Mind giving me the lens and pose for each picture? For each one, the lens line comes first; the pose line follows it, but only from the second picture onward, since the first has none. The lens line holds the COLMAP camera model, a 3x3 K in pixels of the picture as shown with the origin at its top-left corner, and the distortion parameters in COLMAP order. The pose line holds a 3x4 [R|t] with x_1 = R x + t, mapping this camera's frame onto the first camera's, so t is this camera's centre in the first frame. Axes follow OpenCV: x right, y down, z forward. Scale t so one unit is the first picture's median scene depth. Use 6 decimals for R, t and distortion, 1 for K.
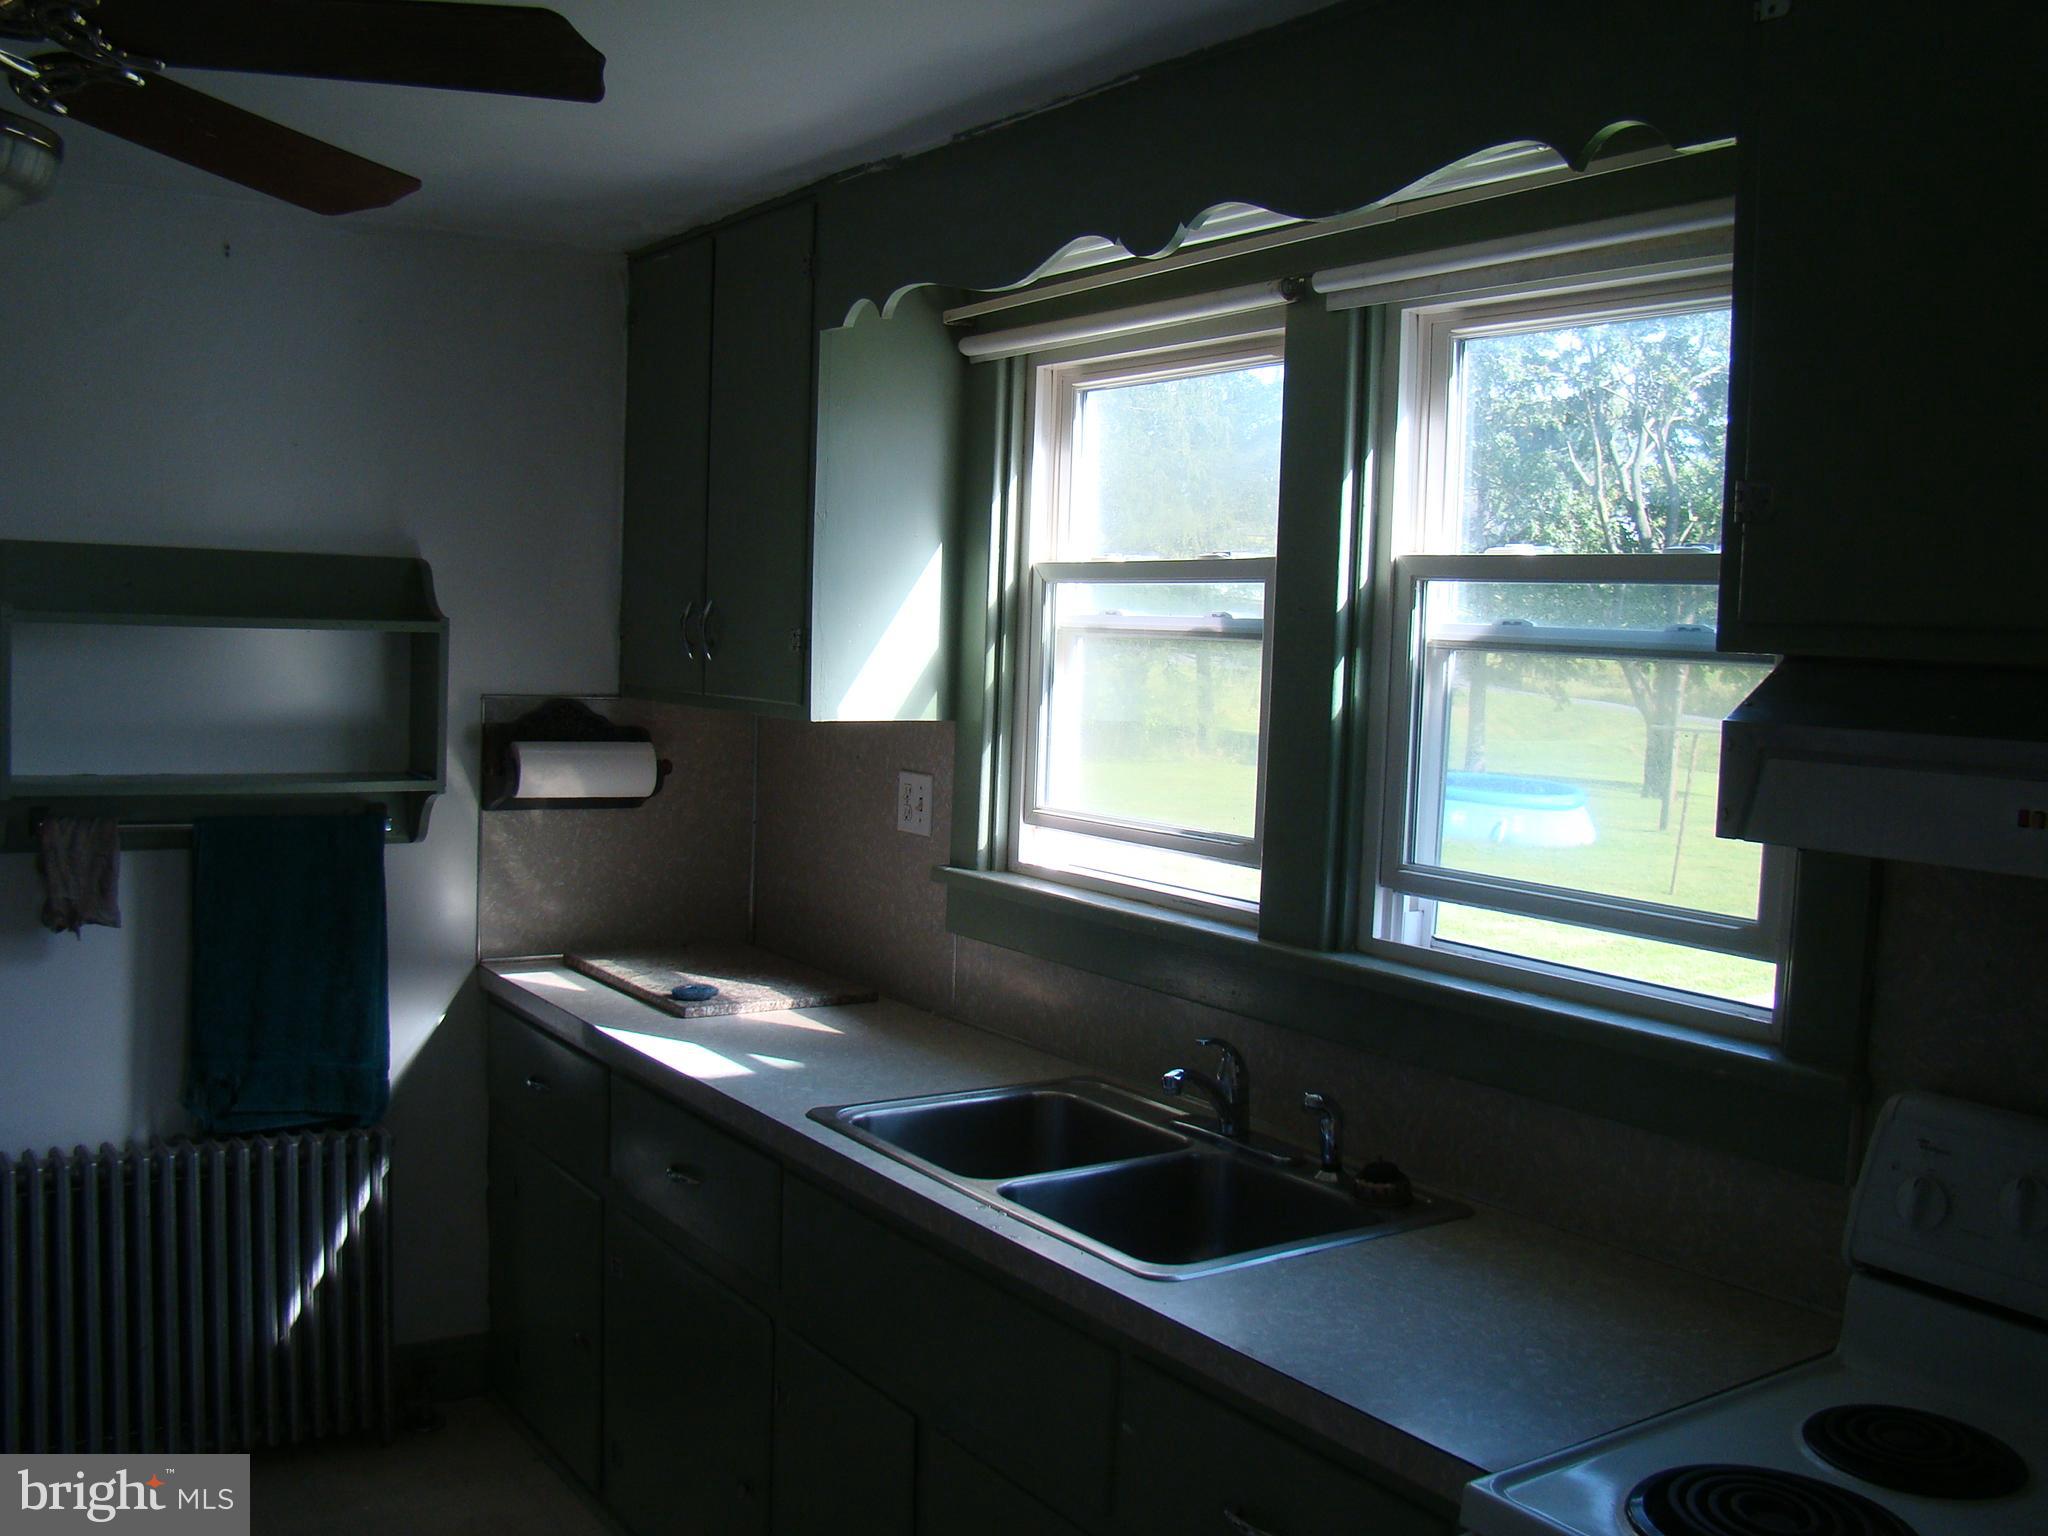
lens RADIAL K [[1883.3, 0, 1024.0], [0, 1883.3, 768.0], [0, 0, 1]] dist [-0.173176, 0.108087]
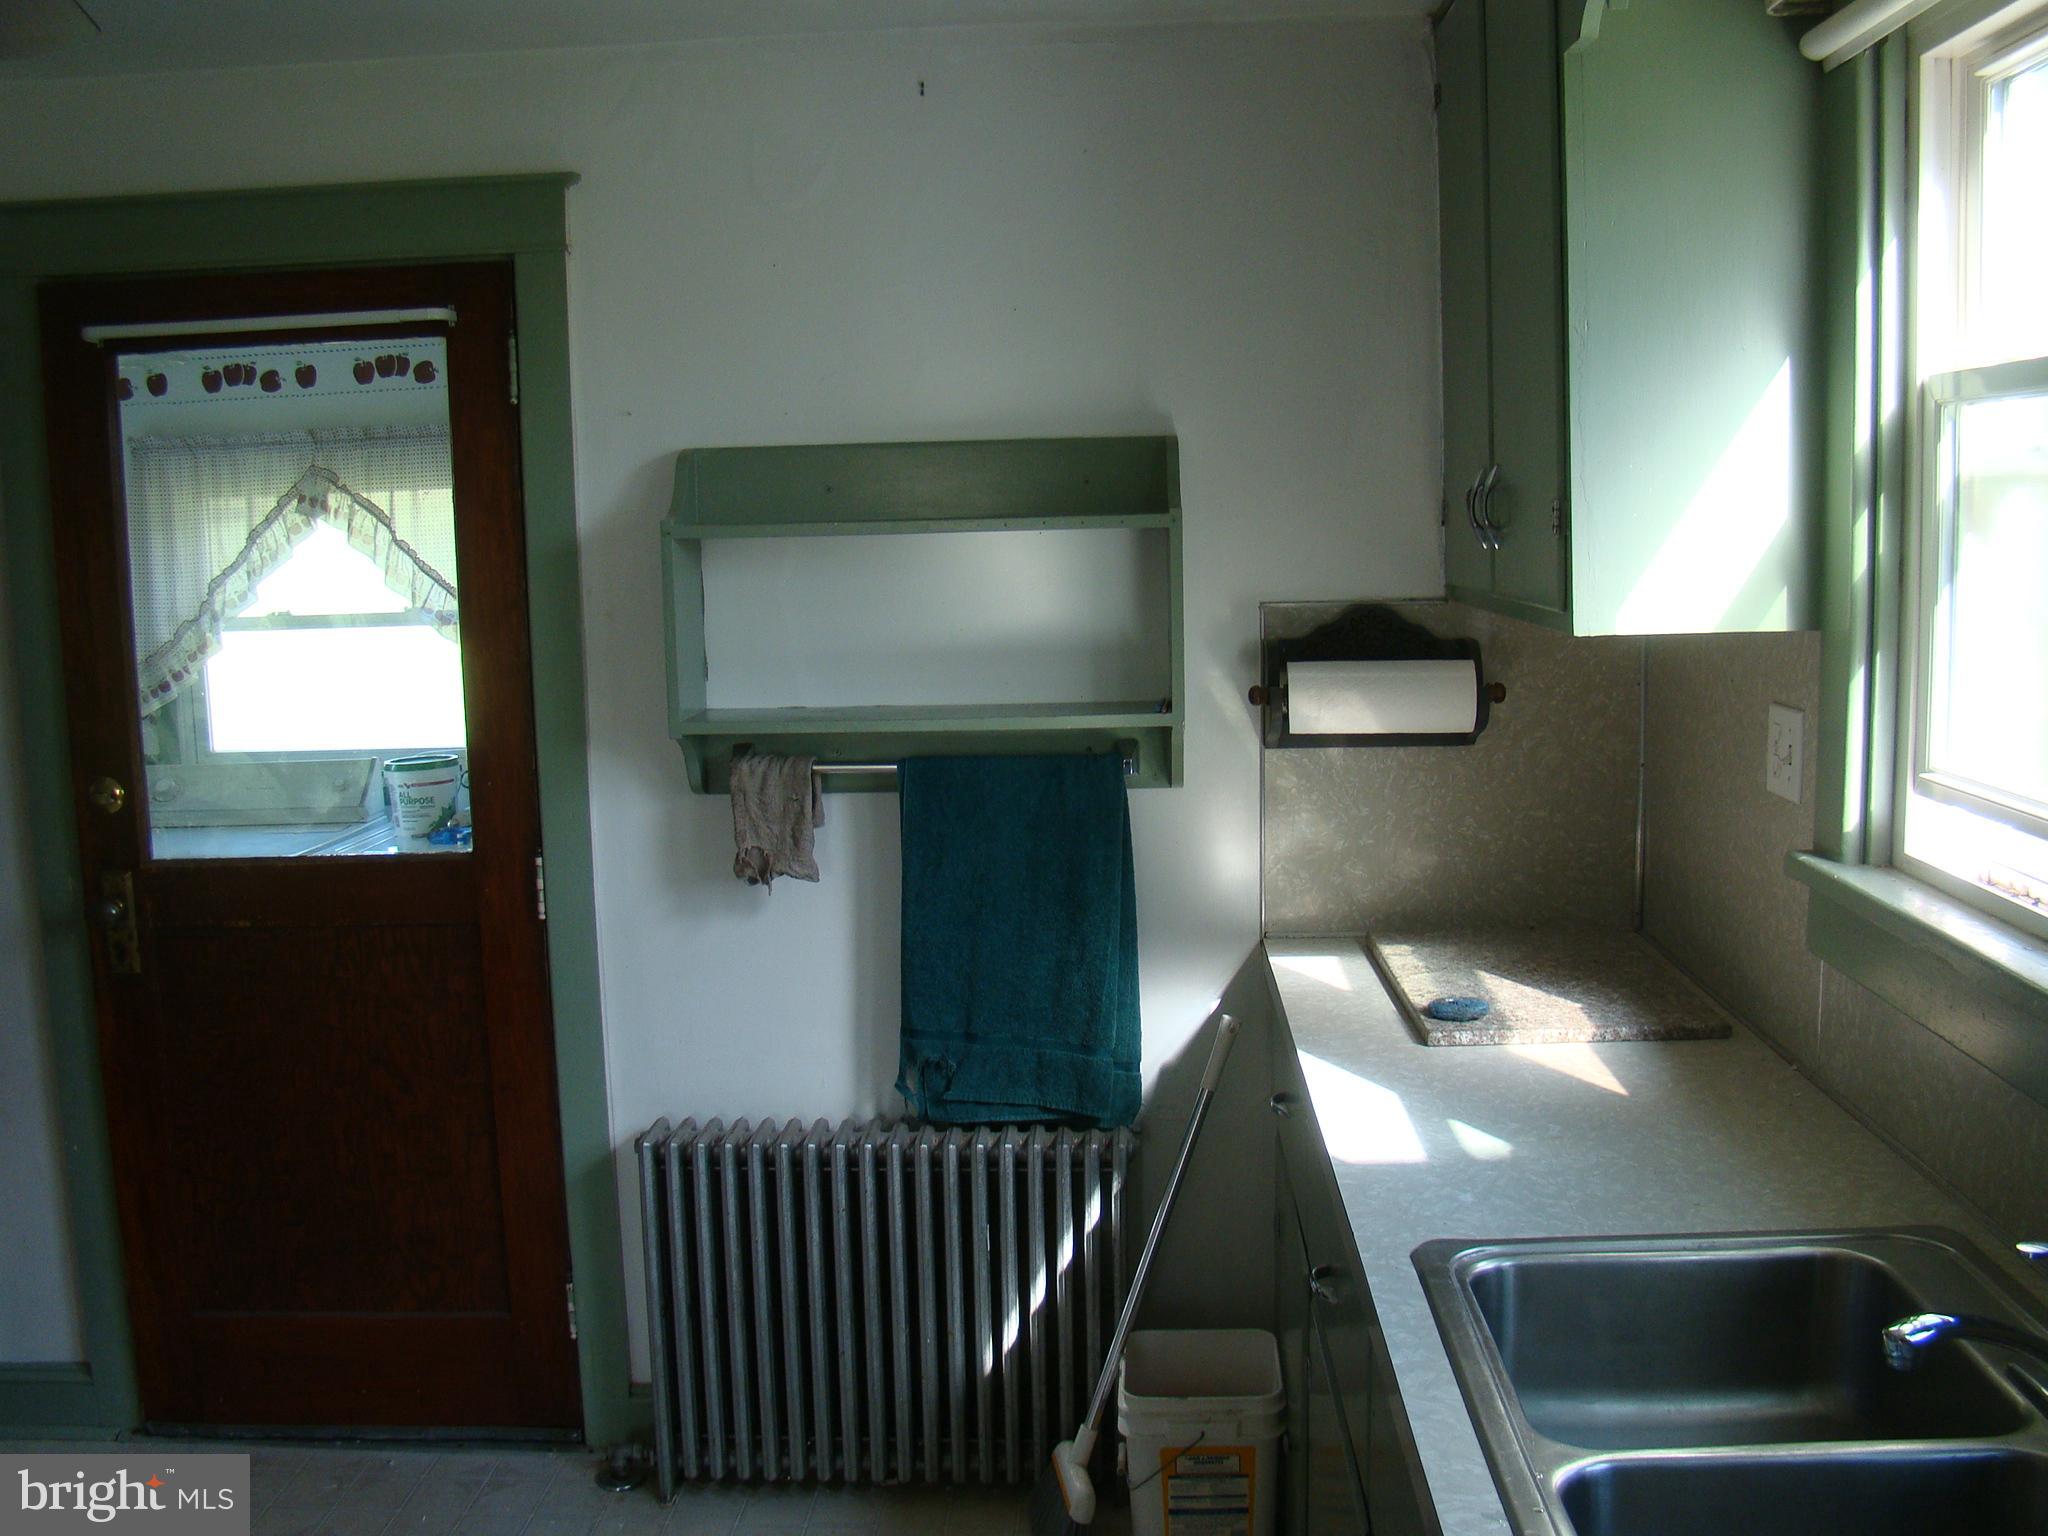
lens RADIAL K [[1883.3, 0, 1024.0], [0, 1883.3, 768.0], [0, 0, 1]] dist [-0.173176, 0.108087]
pose [[0.793464, 0.023971, -0.608145, 0.131701], [0.011498, 0.998455, 0.054357, -0.015371], [0.608509, -0.050123, 0.791962, 0.335764]]
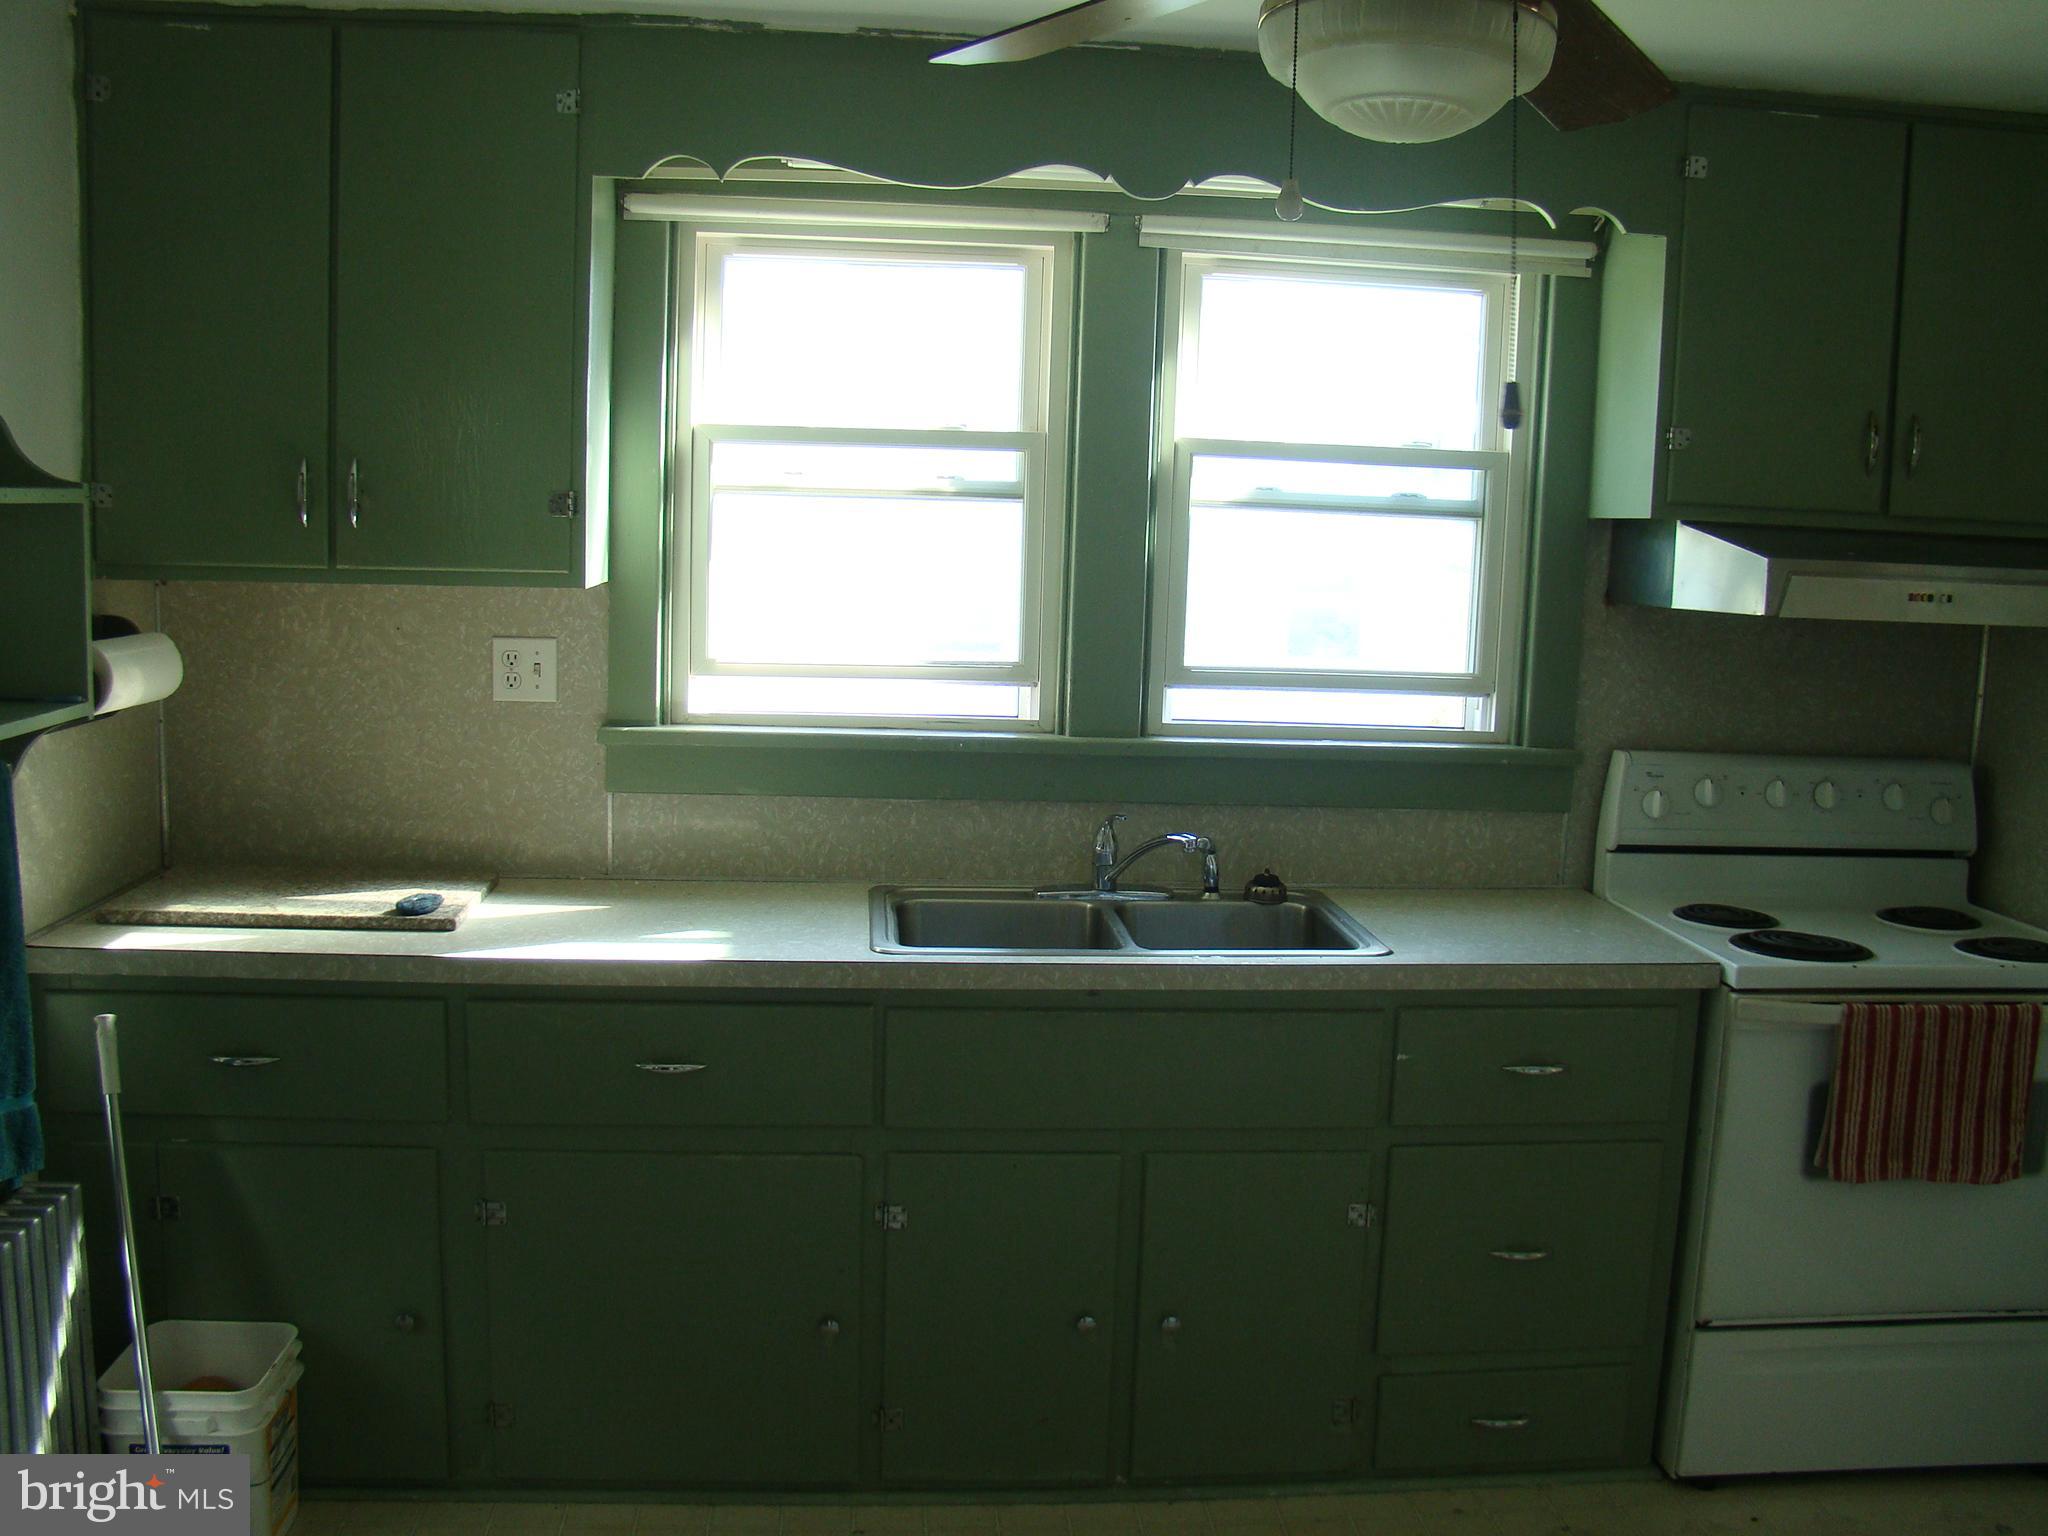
lens RADIAL K [[1883.3, 0, 1024.0], [0, 1883.3, 768.0], [0, 0, 1]] dist [-0.173176, 0.108087]
pose [[0.489837, -0.139362, 0.860603, -0.802082], [0.049770, 0.990001, 0.131987, -0.046843], [-0.870392, -0.021820, 0.491875, 0.327039]]
